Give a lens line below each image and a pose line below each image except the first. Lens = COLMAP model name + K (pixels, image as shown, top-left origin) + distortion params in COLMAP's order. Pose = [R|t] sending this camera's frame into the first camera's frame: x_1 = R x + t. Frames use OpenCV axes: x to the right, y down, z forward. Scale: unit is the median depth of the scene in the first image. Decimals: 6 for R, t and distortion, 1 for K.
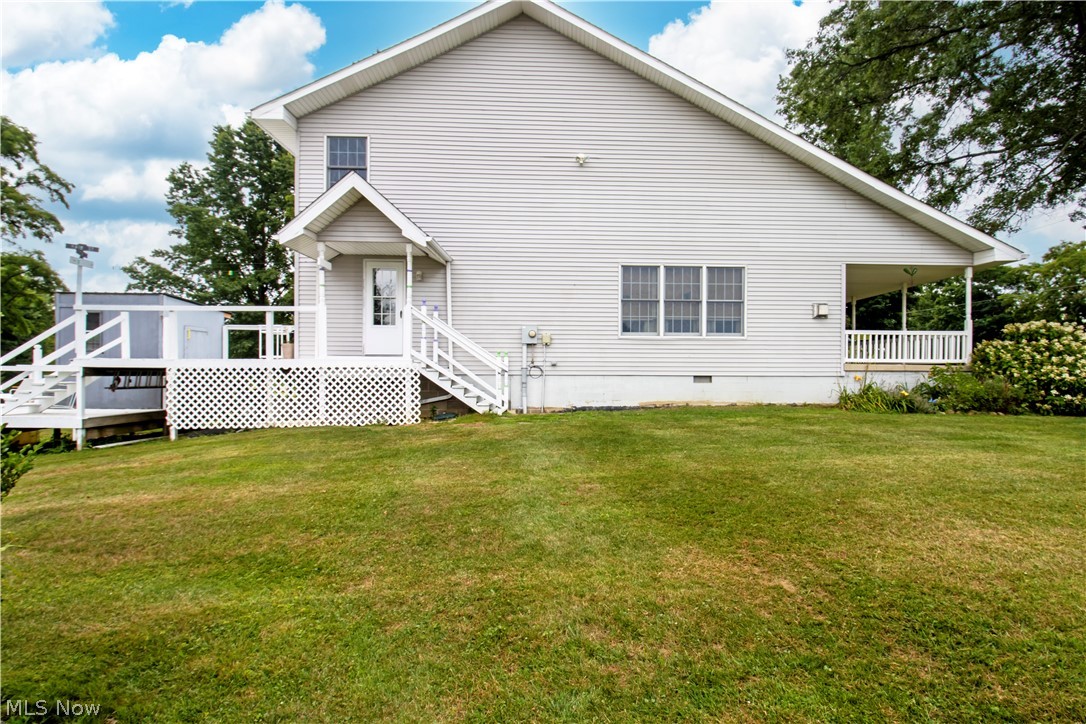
lens RADIAL K [[507.5, 0, 550.3], [0, 507.5, 368.6], [0, 0, 1]] dist [-0.017236, -0.000647]
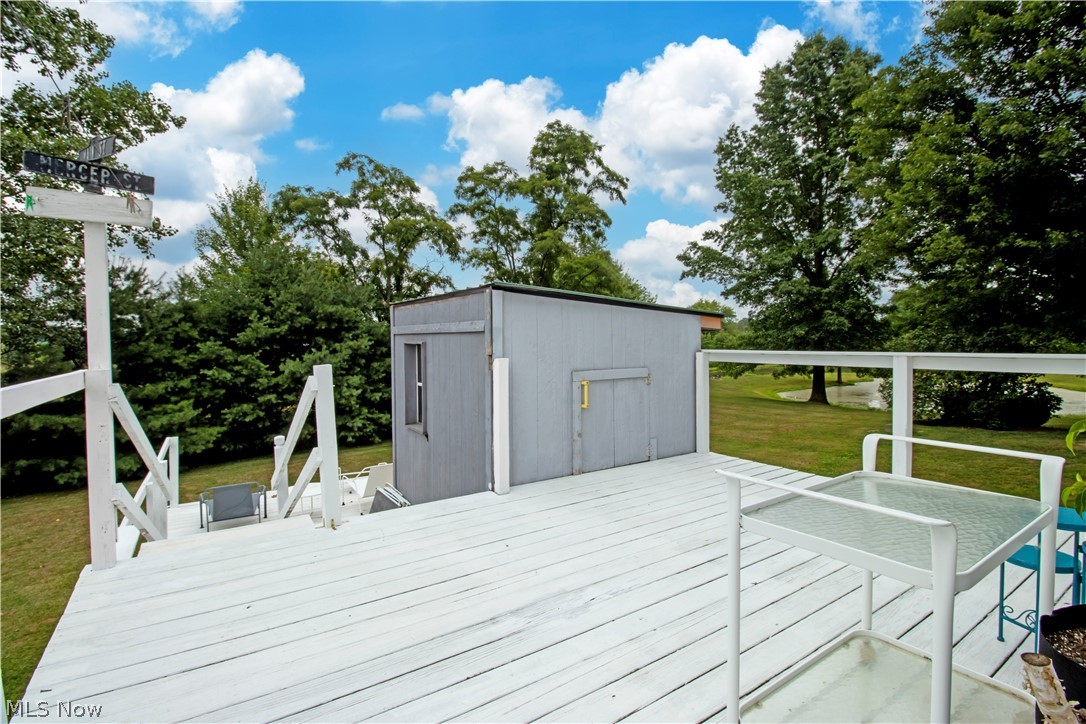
lens RADIAL K [[507.5, 0, 548.3], [0, 507.5, 363.8], [0, 0, 1]] dist [-0.017236, -0.000647]
pose [[0.525072, 0.024897, -0.850694, -0.130307], [0.016948, 0.999068, 0.039701, -0.032579], [0.850889, -0.035263, 0.524160, 0.241929]]
